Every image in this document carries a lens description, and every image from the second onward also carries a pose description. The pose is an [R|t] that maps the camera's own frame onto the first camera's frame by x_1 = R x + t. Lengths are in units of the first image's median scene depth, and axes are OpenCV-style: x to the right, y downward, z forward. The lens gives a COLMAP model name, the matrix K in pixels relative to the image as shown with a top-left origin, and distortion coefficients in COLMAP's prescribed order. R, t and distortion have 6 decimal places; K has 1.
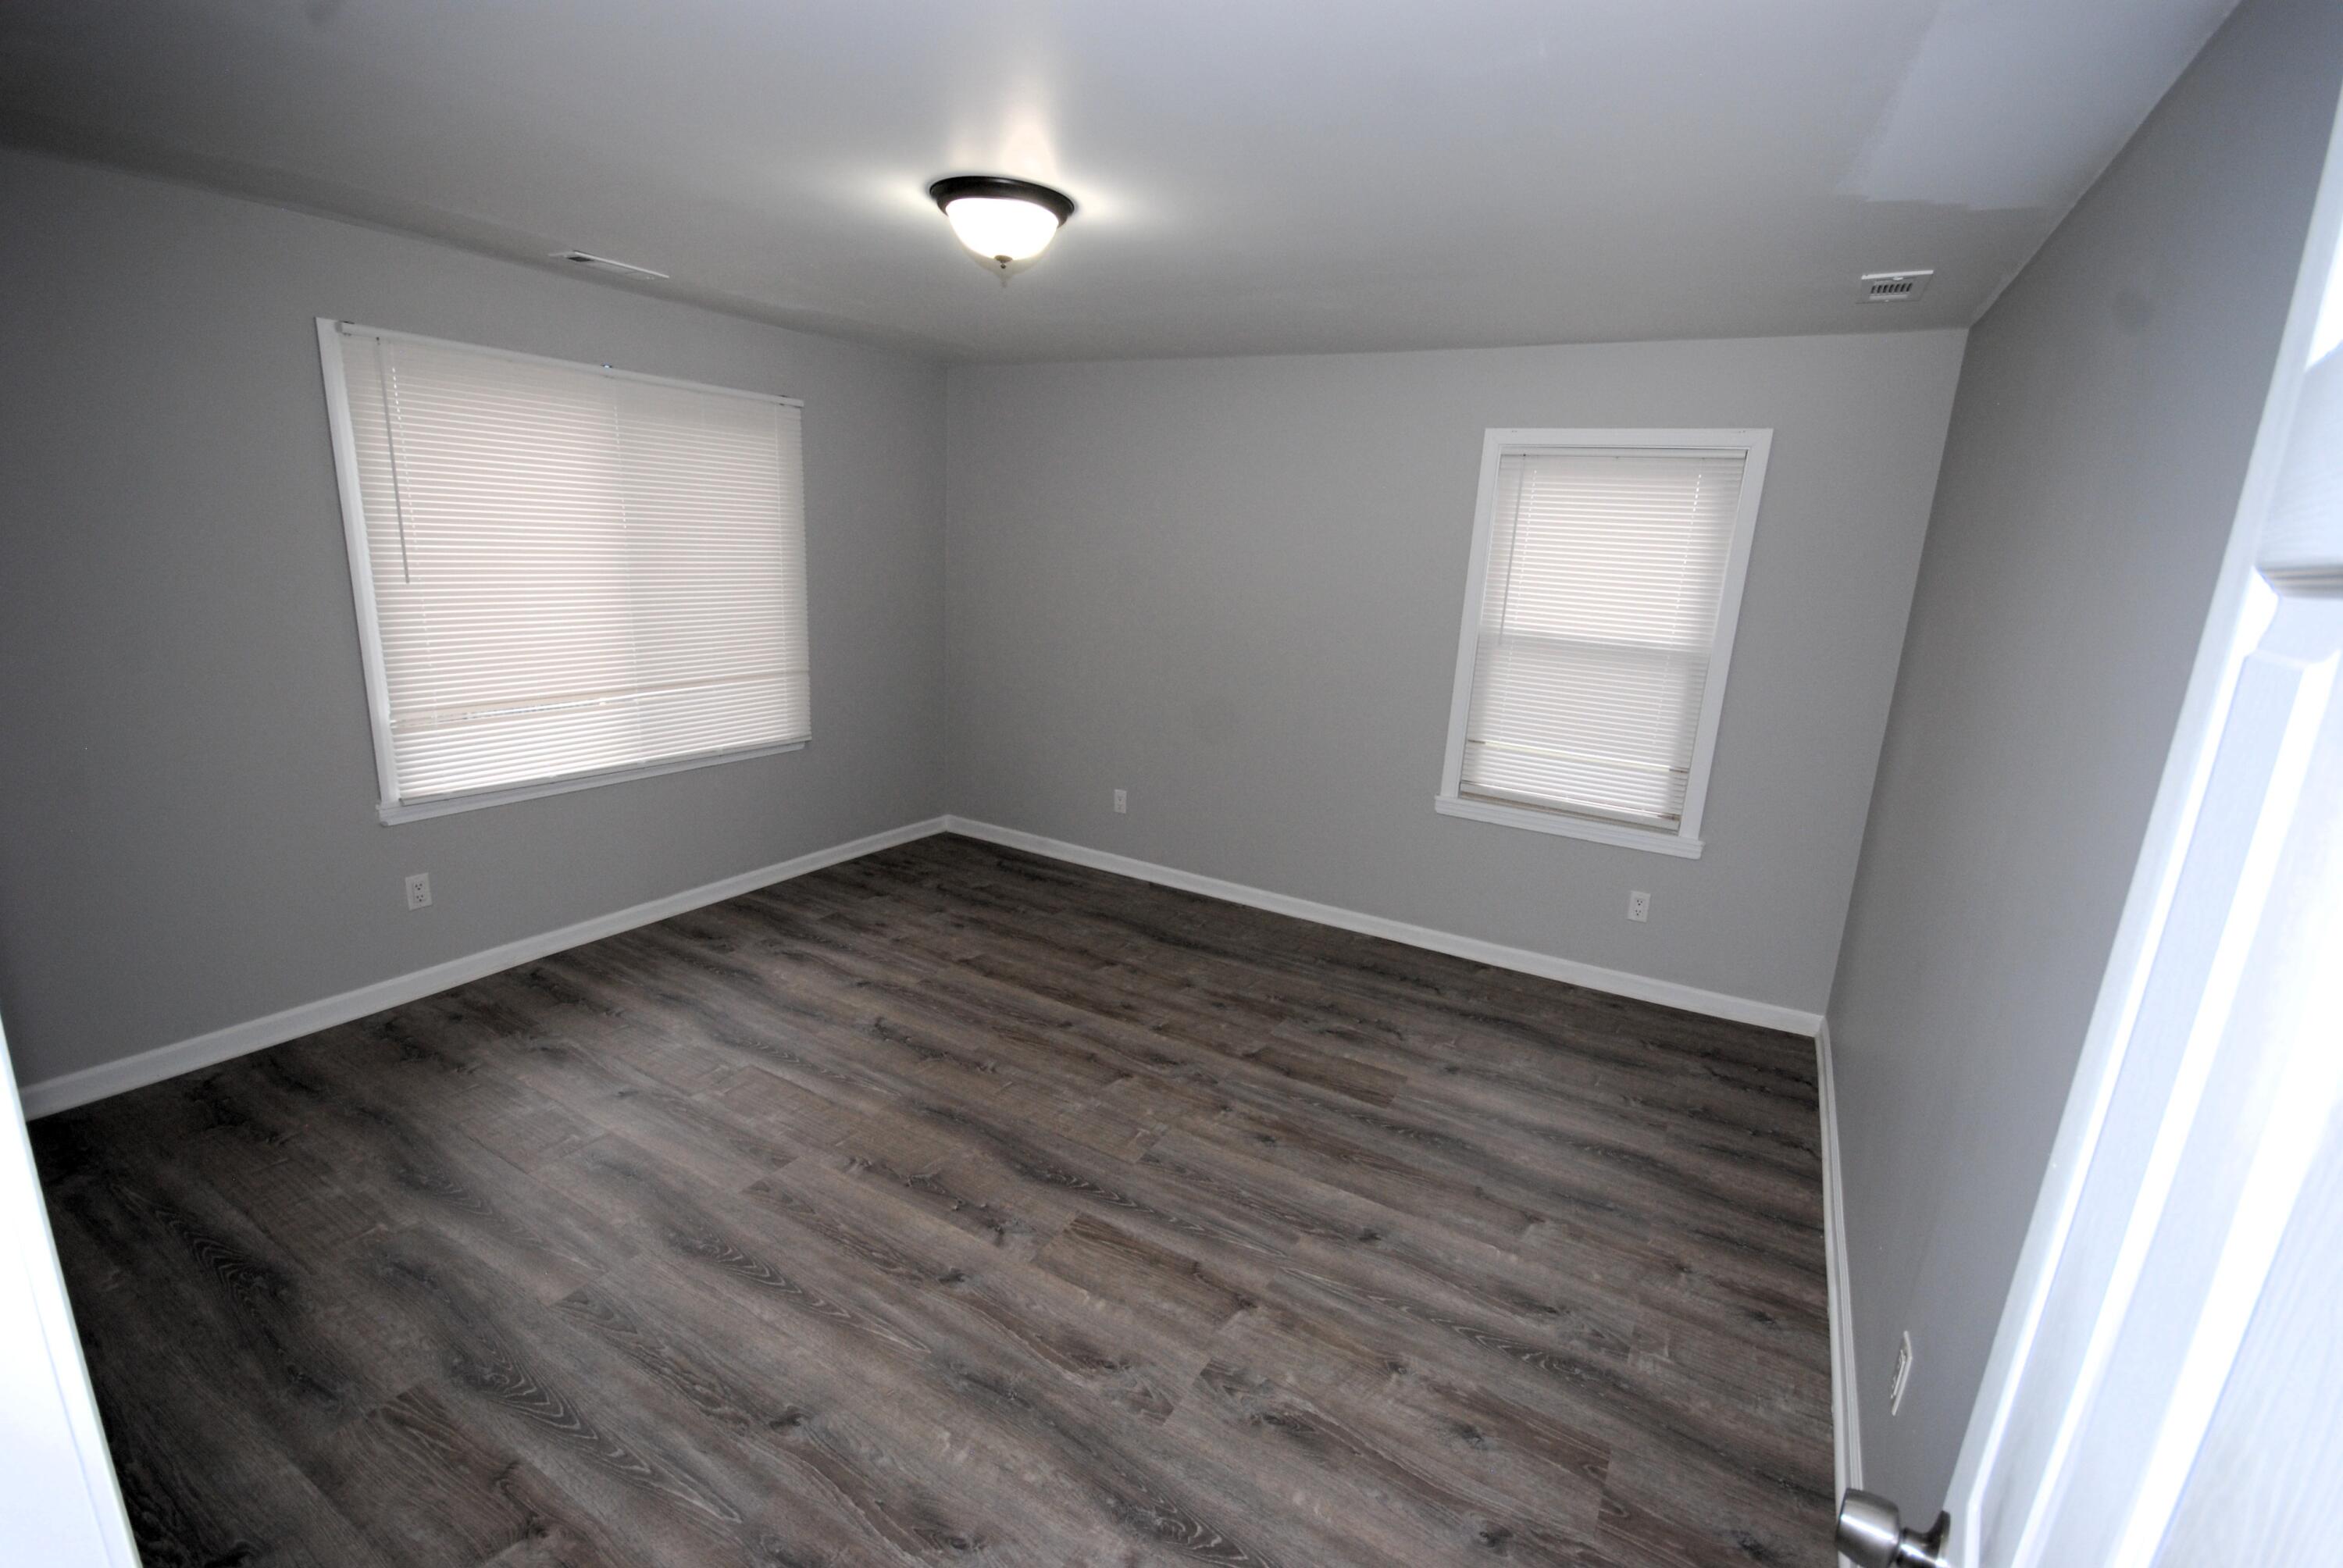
lens RADIAL K [[1035.6, 0, 1175.6], [0, 1035.6, 789.8], [0, 0, 1]] dist [-0.004178, -0.003258]
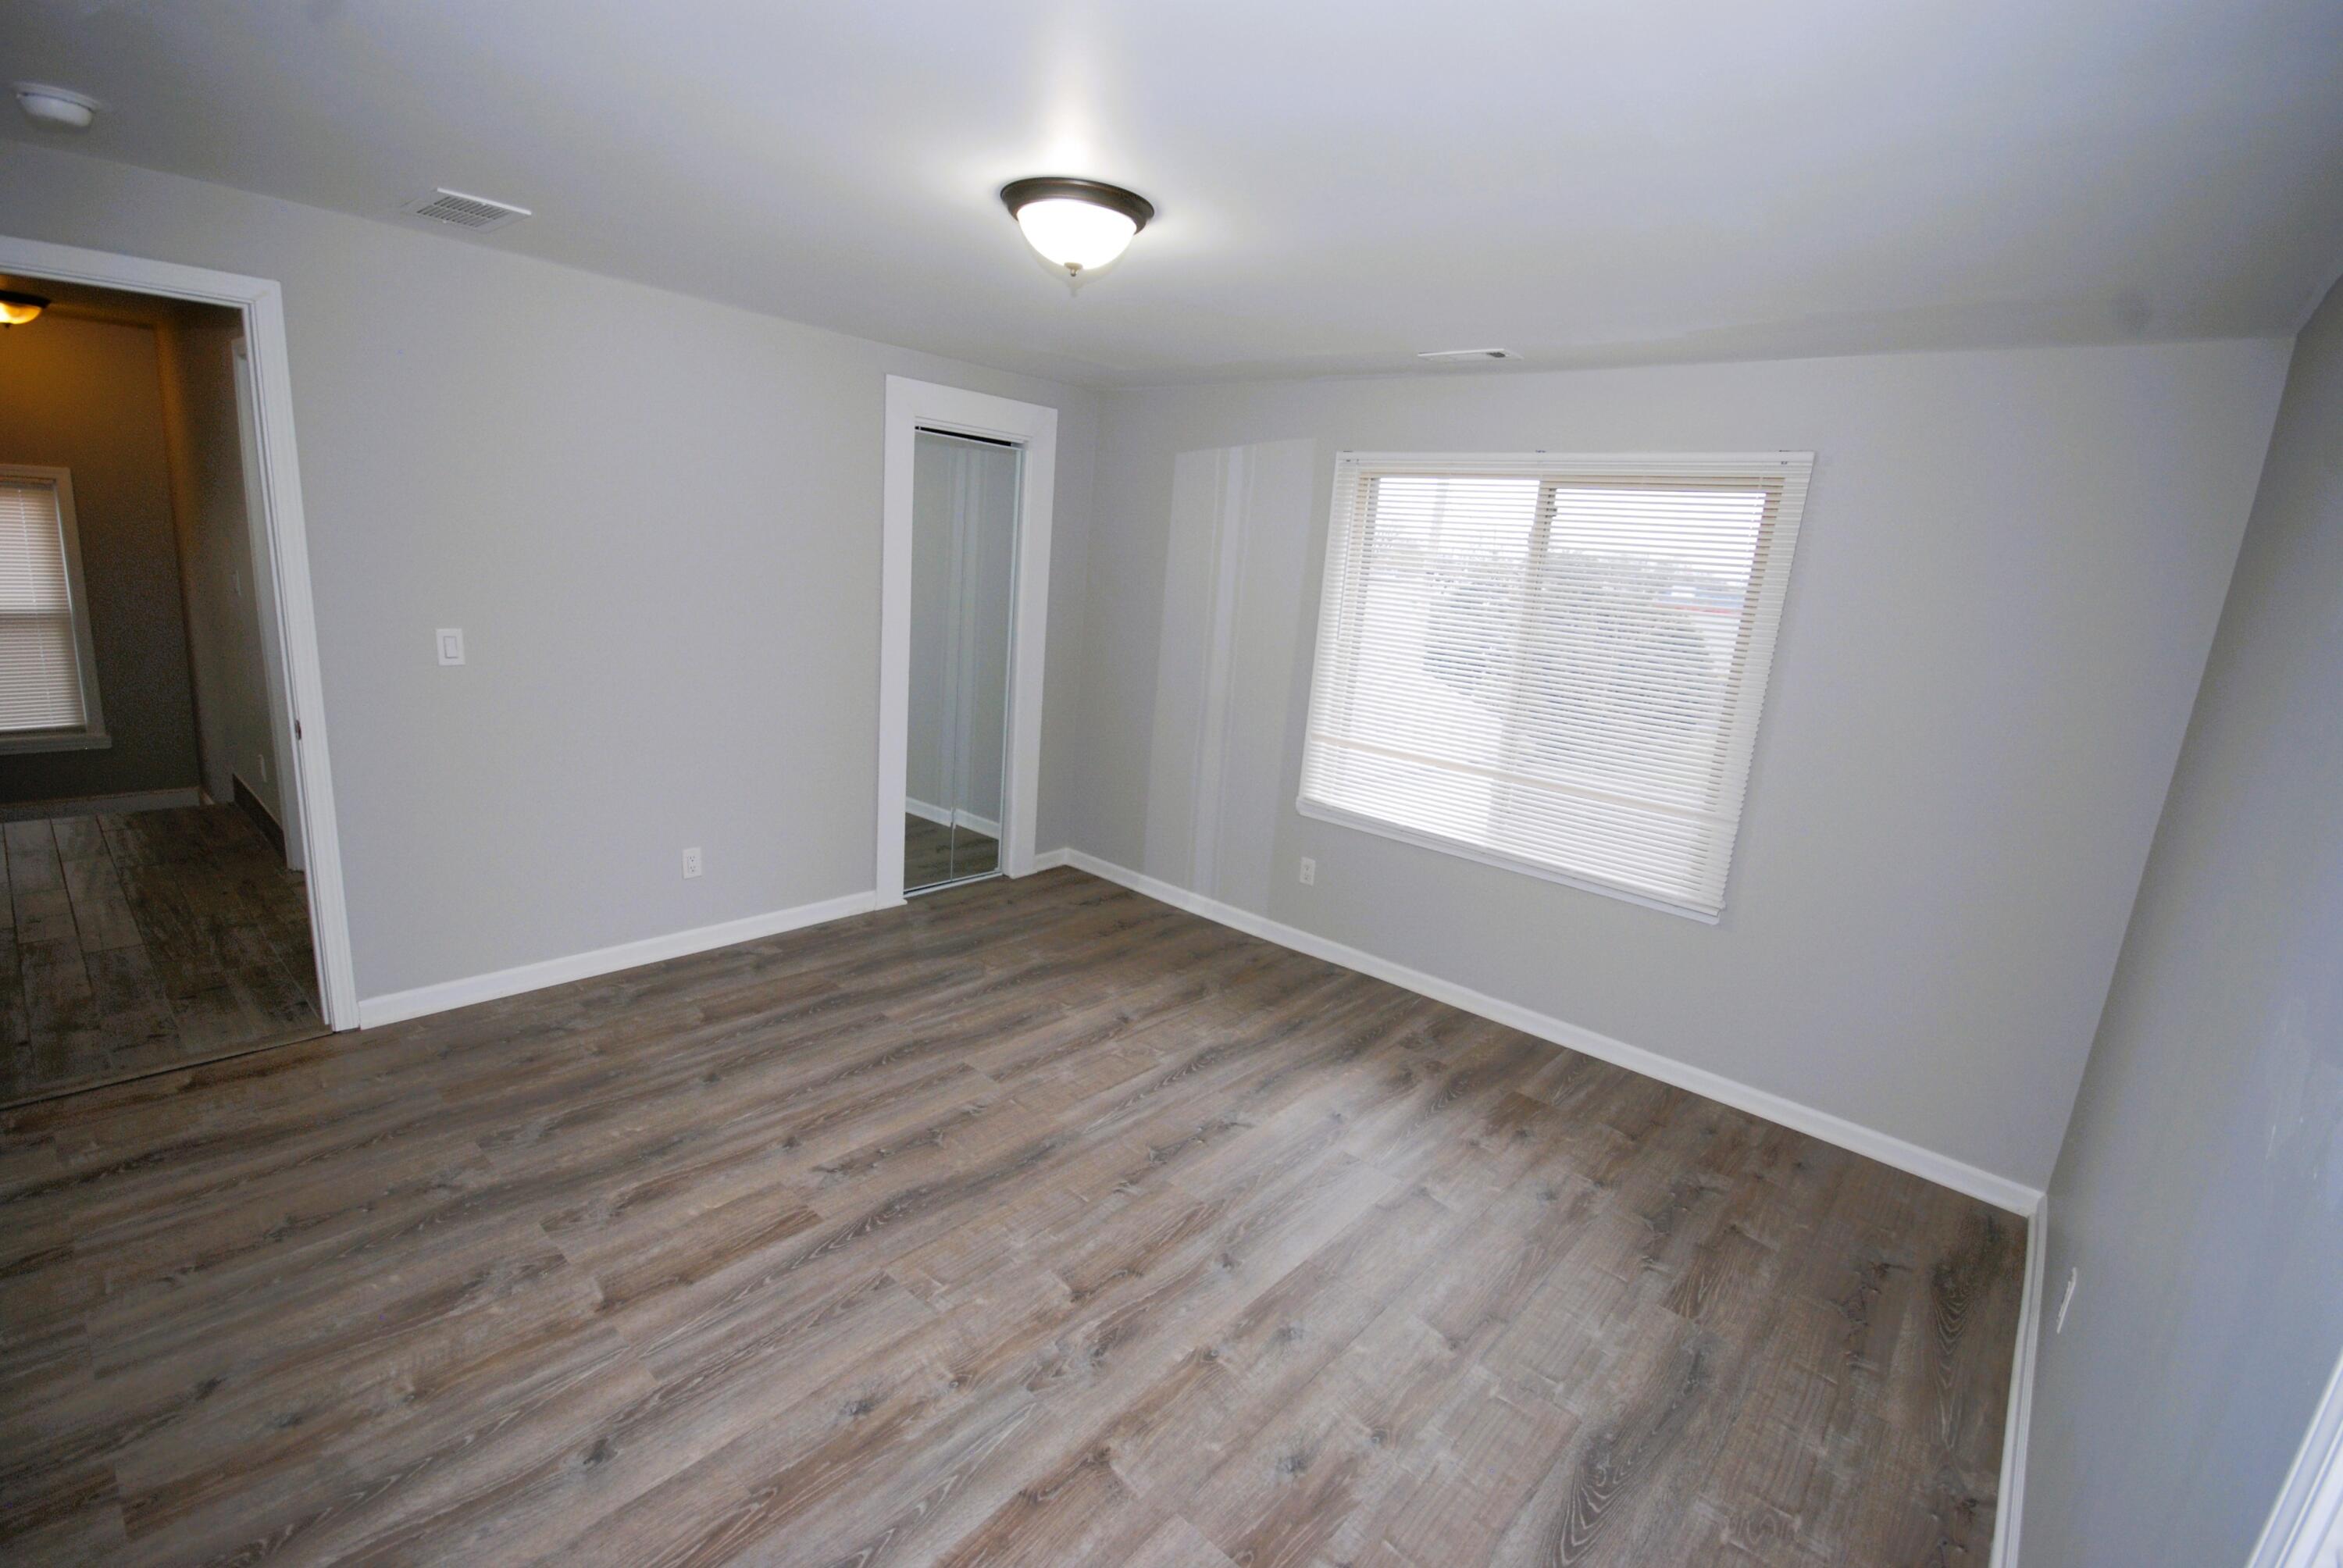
lens RADIAL K [[1035.6, 0, 1173.3], [0, 1035.6, 786.4], [0, 0, 1]] dist [-0.004178, -0.003258]
pose [[-0.193075, 0.142875, -0.970726, 0.593127], [-0.324837, 0.924242, 0.200643, -0.222189], [0.925853, 0.354066, -0.132037, 1.033681]]
